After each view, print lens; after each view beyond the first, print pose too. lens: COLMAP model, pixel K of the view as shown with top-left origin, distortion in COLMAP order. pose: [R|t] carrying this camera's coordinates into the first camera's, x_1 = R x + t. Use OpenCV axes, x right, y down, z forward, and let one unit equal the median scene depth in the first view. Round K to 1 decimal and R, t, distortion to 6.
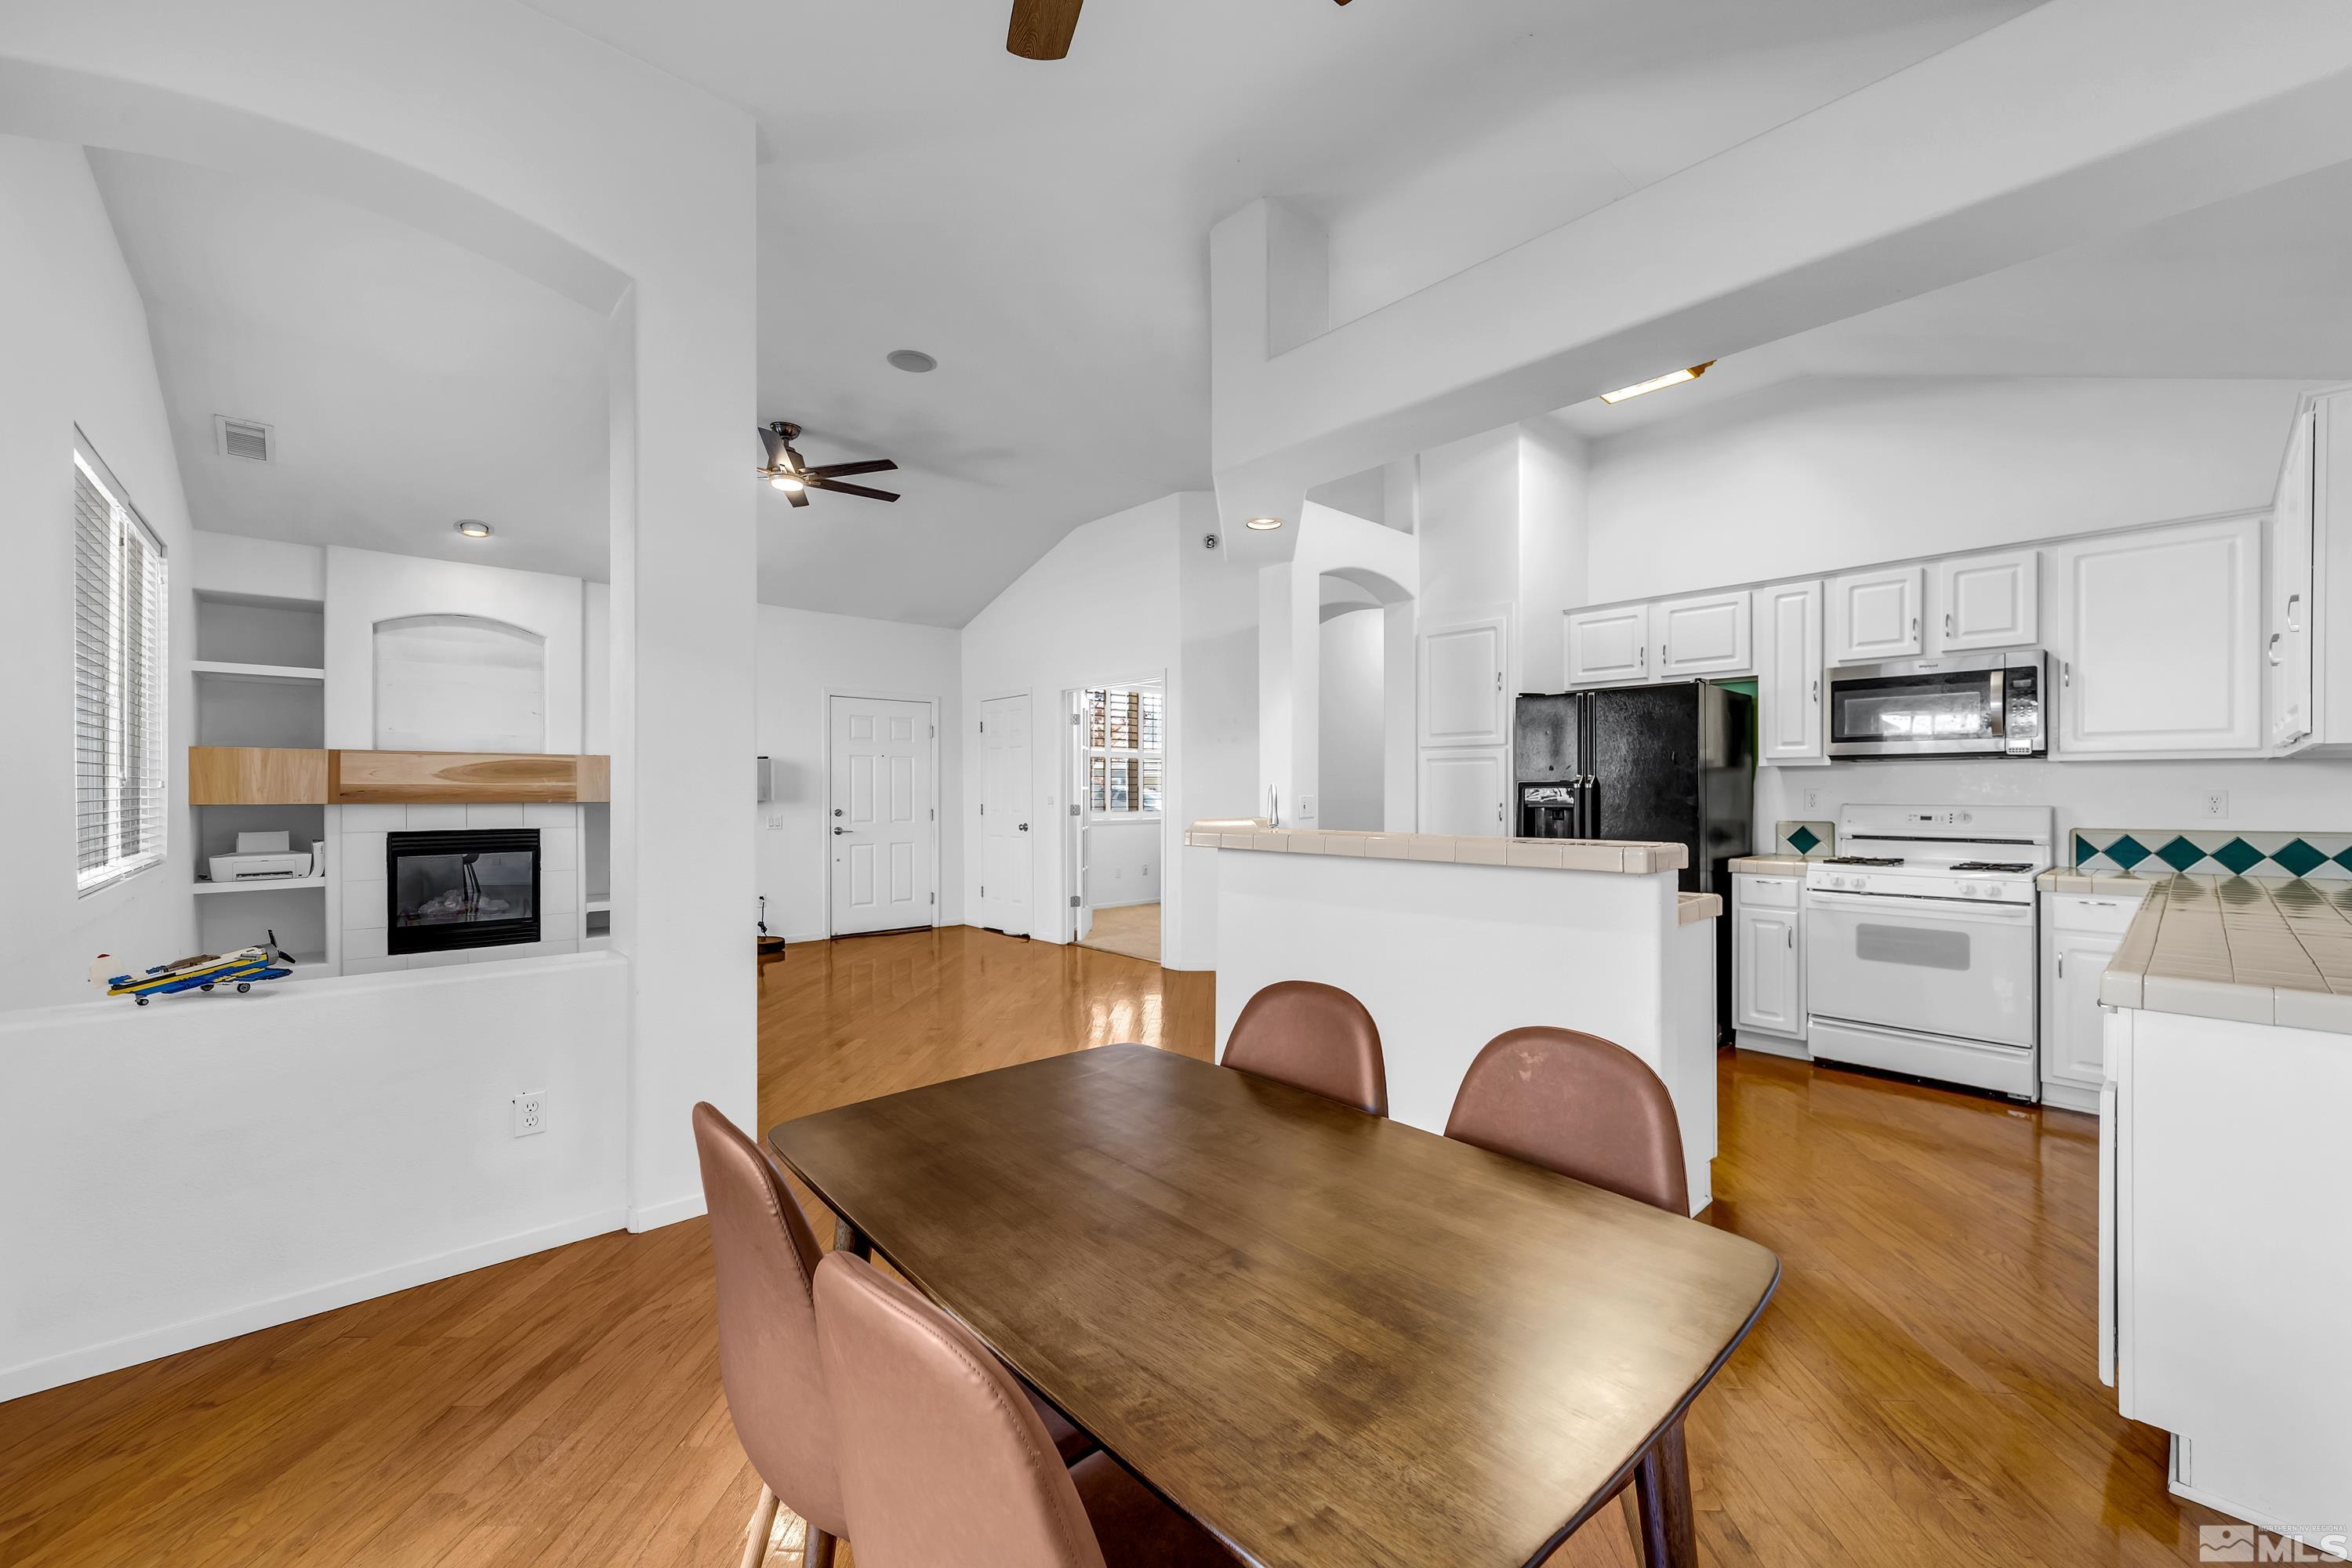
lens RADIAL K [[932.9, 0, 1195.4], [0, 932.9, 784.8], [0, 0, 1]] dist [0.001903, 0.000269]
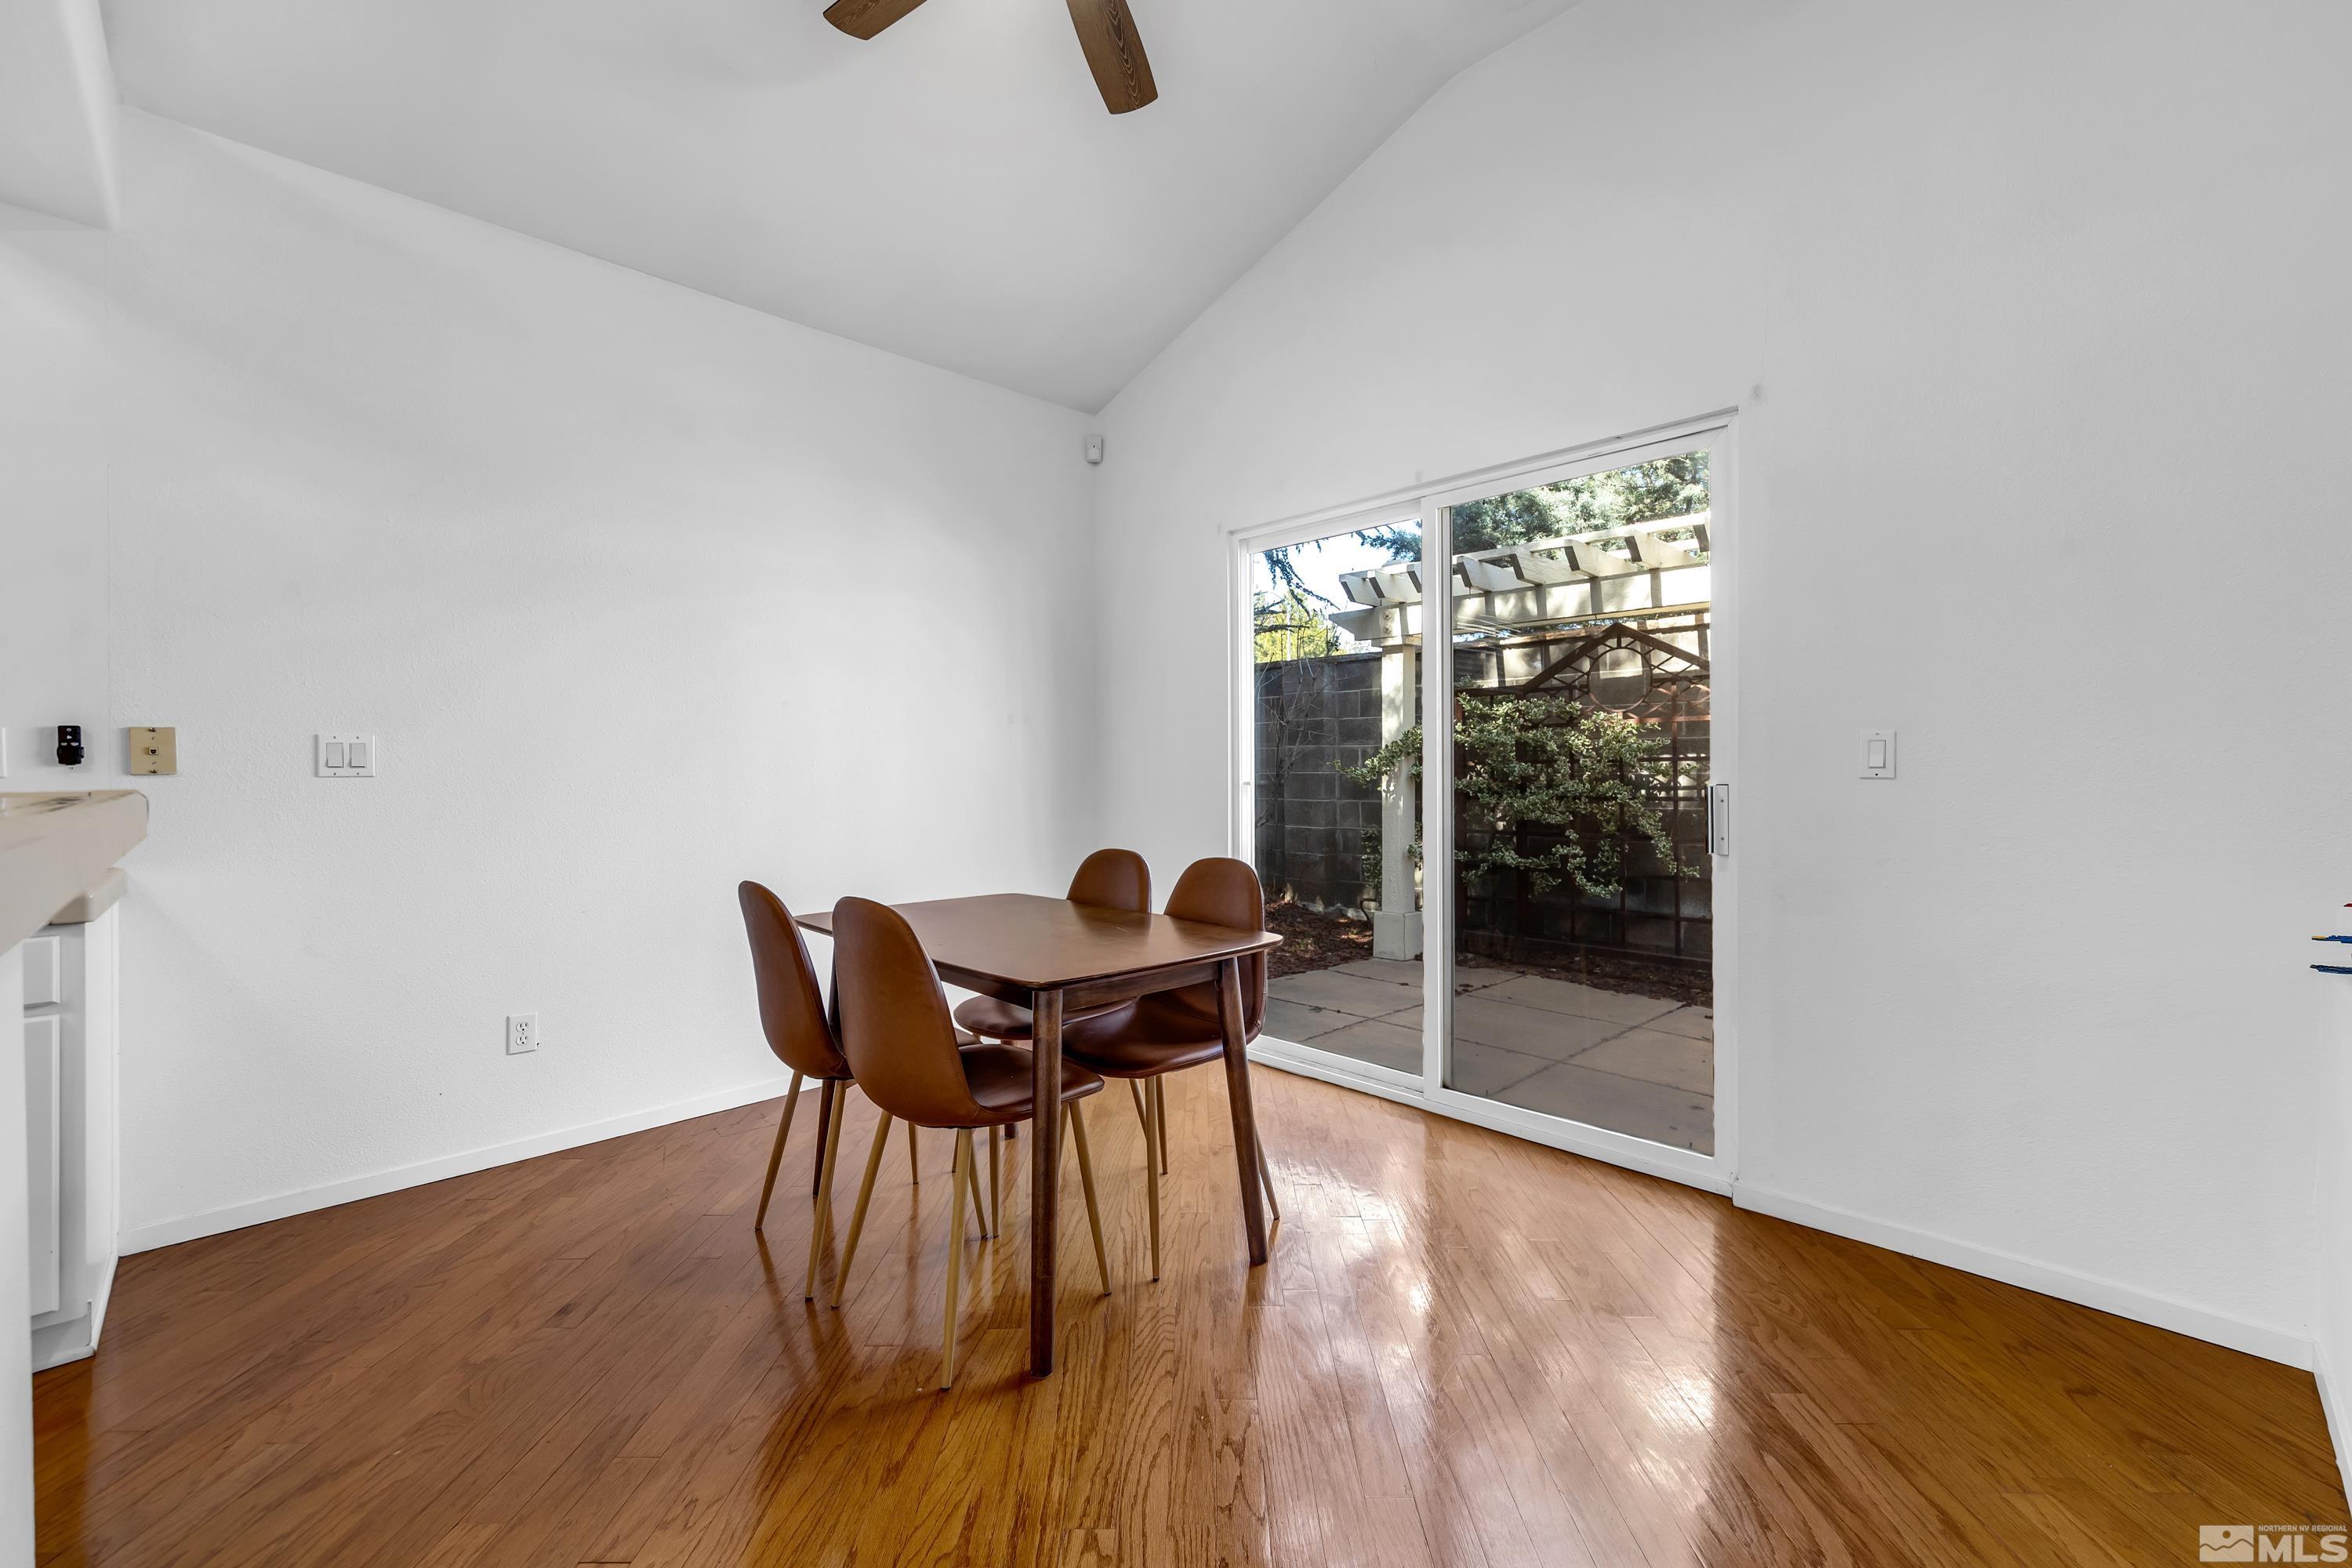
lens RADIAL K [[932.9, 0, 1180.6], [0, 932.9, 769.0], [0, 0, 1]] dist [0.001903, 0.000269]
pose [[-0.999644, 0.004169, -0.026349, -0.061828], [0.004307, 0.999977, -0.005213, 0.023754], [0.026326, -0.005325, -0.999639, 0.658930]]
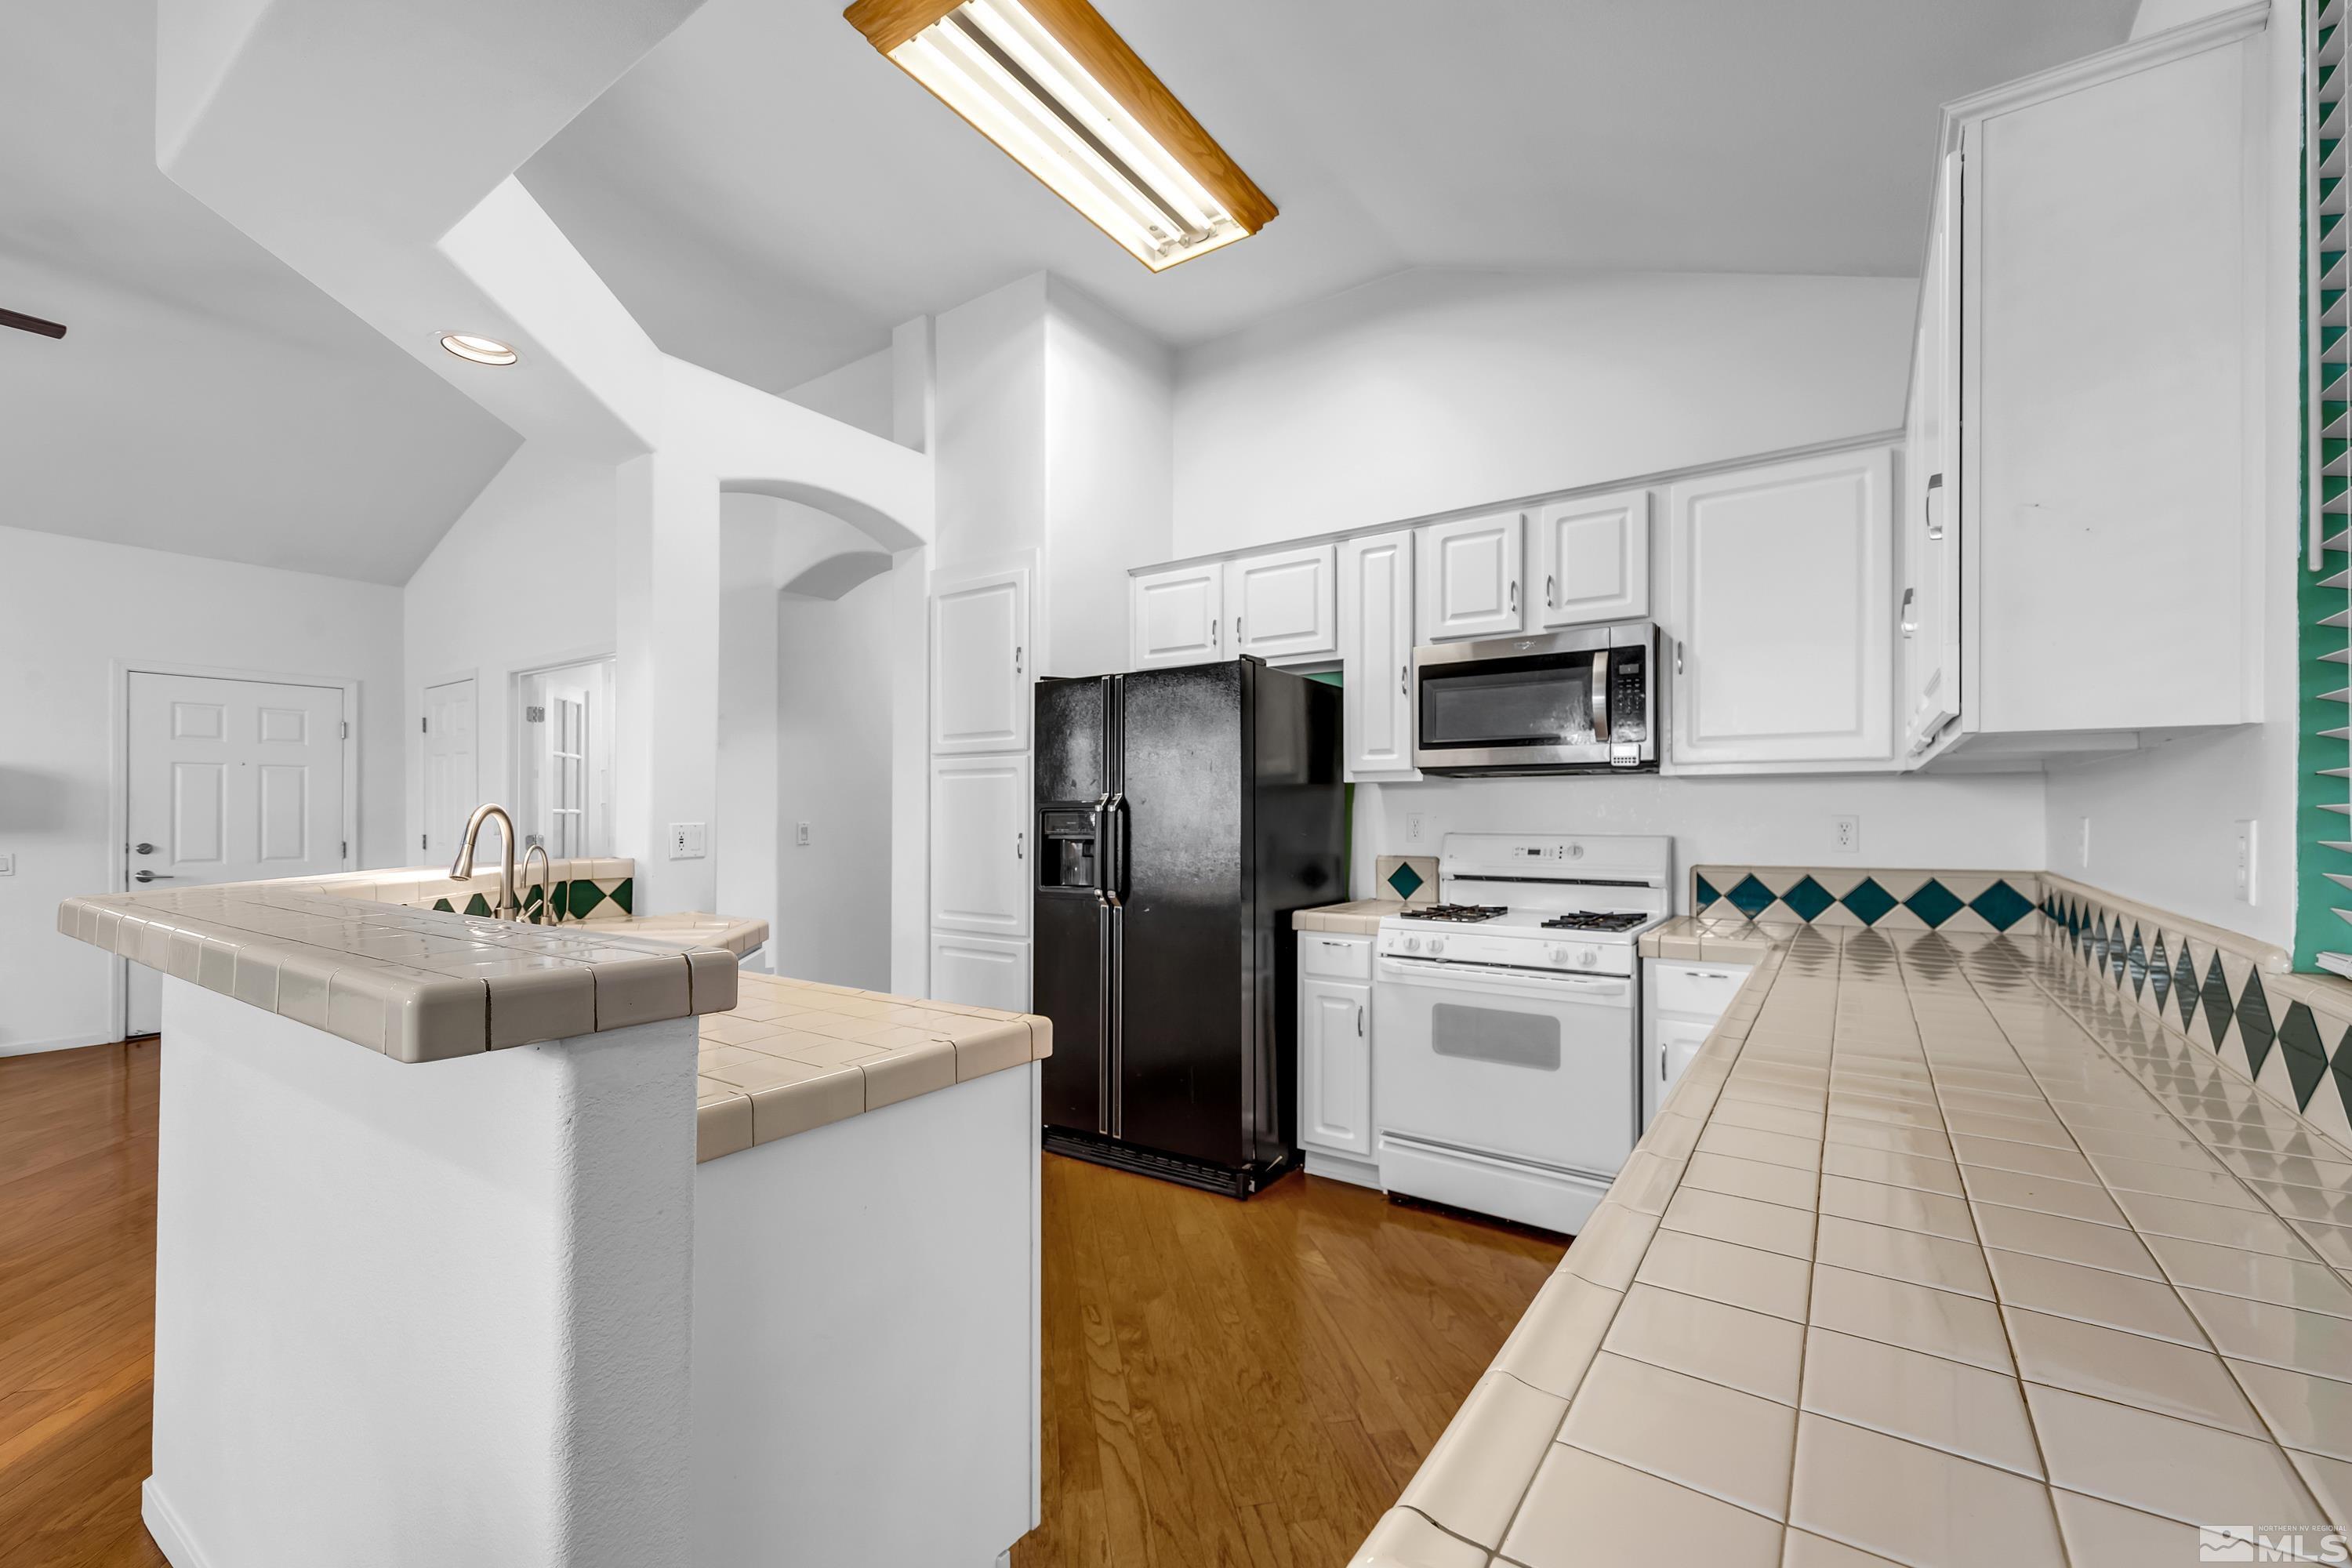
lens RADIAL K [[966.0, 0, 1206.3], [0, 966.0, 804.5], [0, 0, 1]] dist [-0.001488, 0.000330]
pose [[0.973913, 0.001469, 0.226919, 0.278927], [-0.000864, 0.999996, -0.002763, -0.000117], [-0.226922, 0.002495, 0.973910, 0.242262]]
